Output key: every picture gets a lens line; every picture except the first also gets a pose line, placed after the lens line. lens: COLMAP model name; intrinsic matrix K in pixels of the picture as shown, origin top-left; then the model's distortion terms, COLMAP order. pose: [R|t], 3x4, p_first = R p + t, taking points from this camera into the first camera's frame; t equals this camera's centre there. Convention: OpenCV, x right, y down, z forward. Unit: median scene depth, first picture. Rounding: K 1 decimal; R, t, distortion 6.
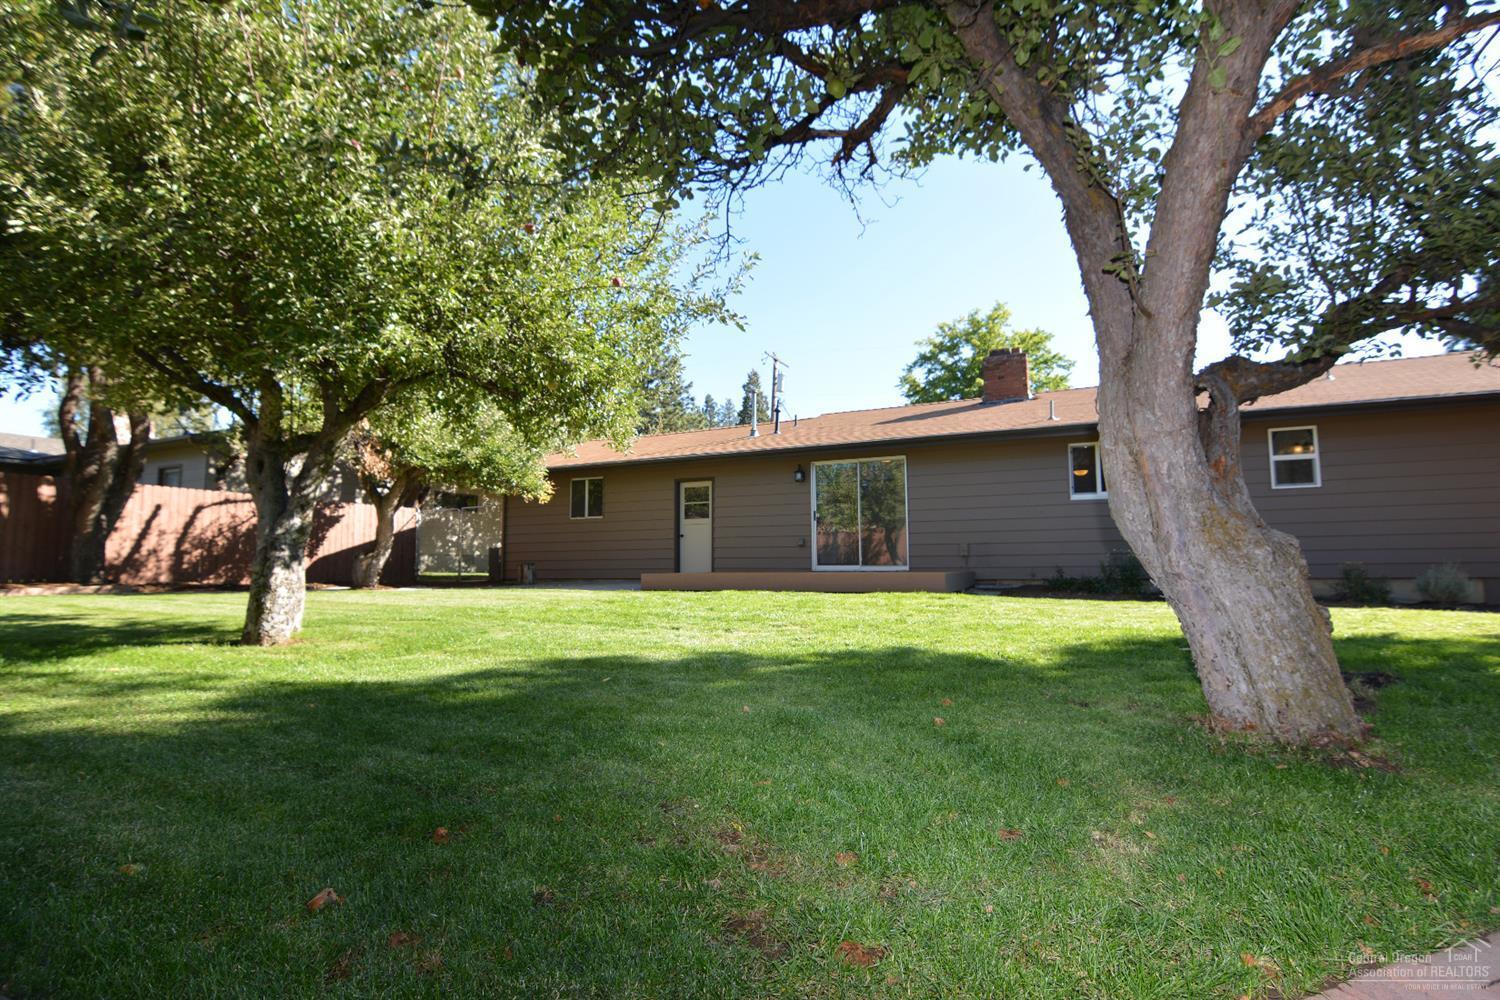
lens RADIAL K [[714.0, 0, 750.0], [0, 714.0, 500.0], [0, 0, 1]] dist [-0.003026, -0.008634]
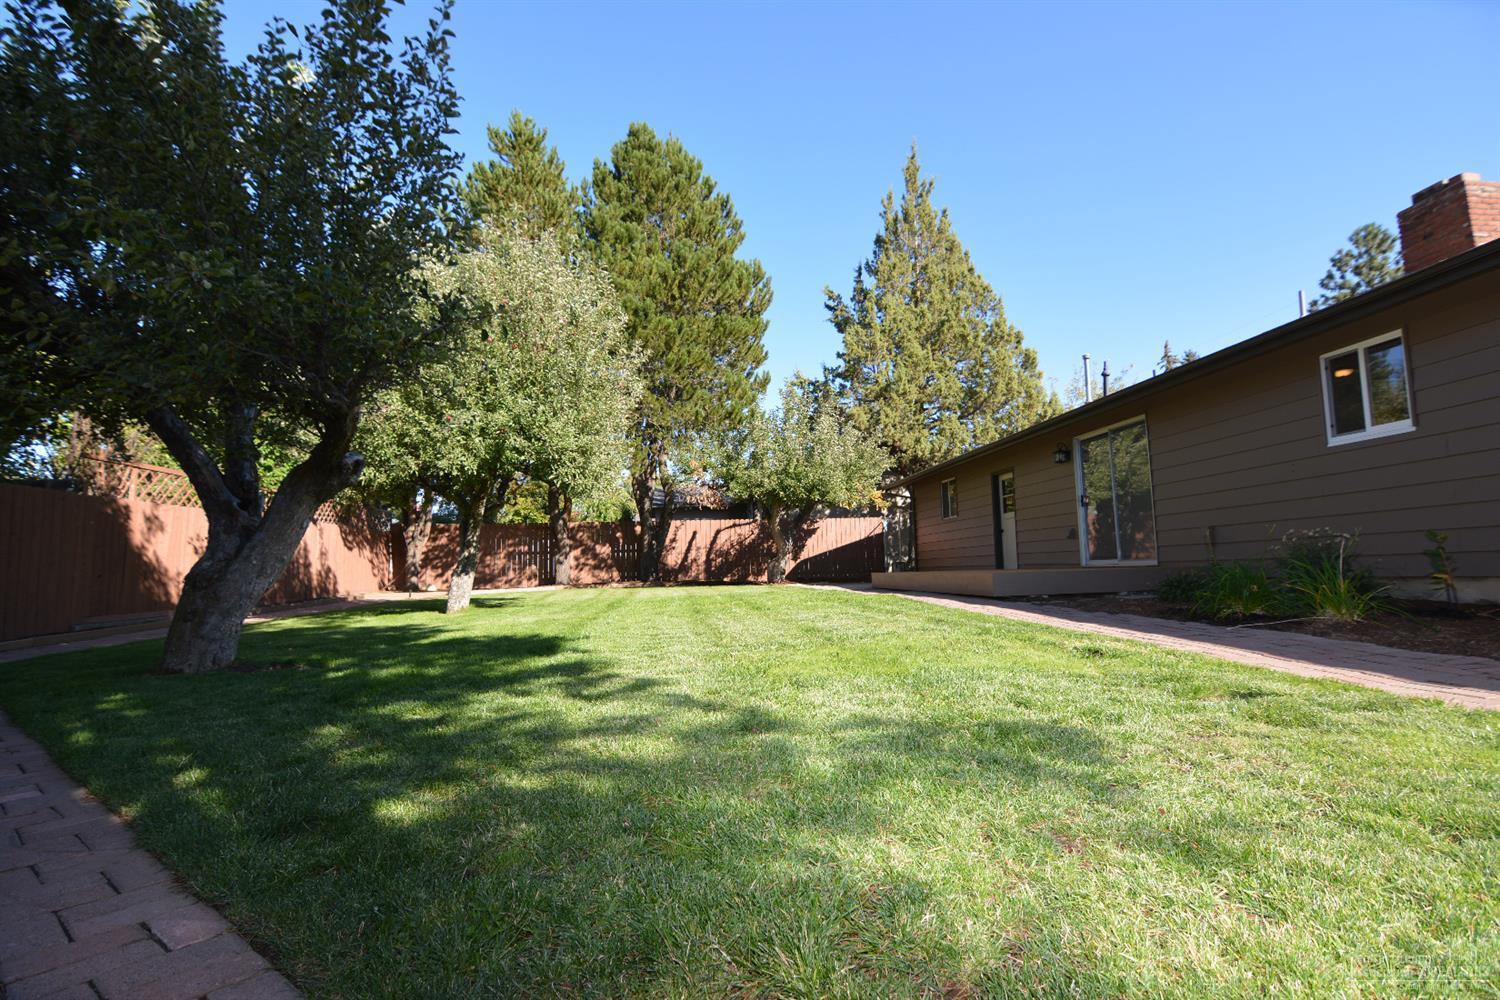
lens RADIAL K [[714.0, 0, 750.0], [0, 714.0, 500.0], [0, 0, 1]] dist [-0.003026, -0.008634]
pose [[0.524319, -0.089756, -0.846778, 0.599371], [0.101997, 0.993889, -0.042194, 0.016145], [0.845391, -0.064246, 0.530270, 0.229979]]
